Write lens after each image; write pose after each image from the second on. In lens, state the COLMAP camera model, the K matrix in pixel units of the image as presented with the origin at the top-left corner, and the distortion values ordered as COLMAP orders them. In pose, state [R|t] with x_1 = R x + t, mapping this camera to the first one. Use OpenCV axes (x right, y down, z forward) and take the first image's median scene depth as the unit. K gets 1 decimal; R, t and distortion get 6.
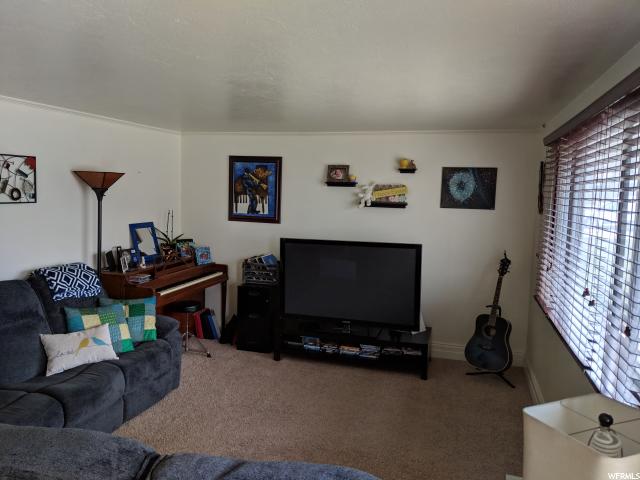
lens RADIAL K [[491.0, 0, 319.9], [0, 491.0, 237.9], [0, 0, 1]] dist [0.012044, -0.019808]
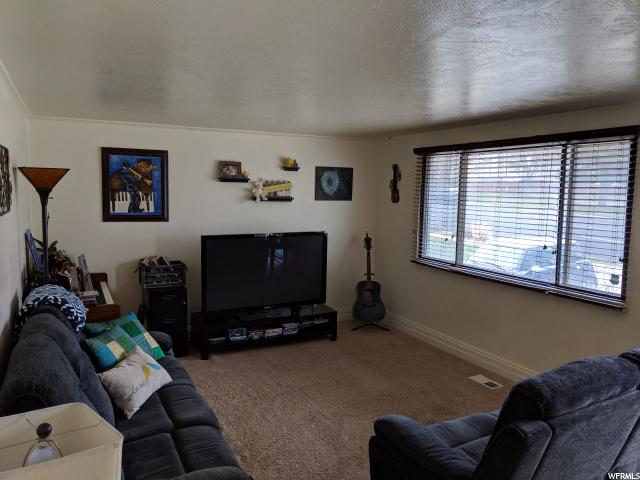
lens RADIAL K [[491.0, 0, 321.8], [0, 491.0, 240.2], [0, 0, 1]] dist [0.012044, -0.019808]
pose [[0.720019, -0.083038, 0.688968, -0.561473], [0.066437, 0.996503, 0.050672, -0.023172], [-0.690767, 0.009288, 0.723018, 0.118655]]
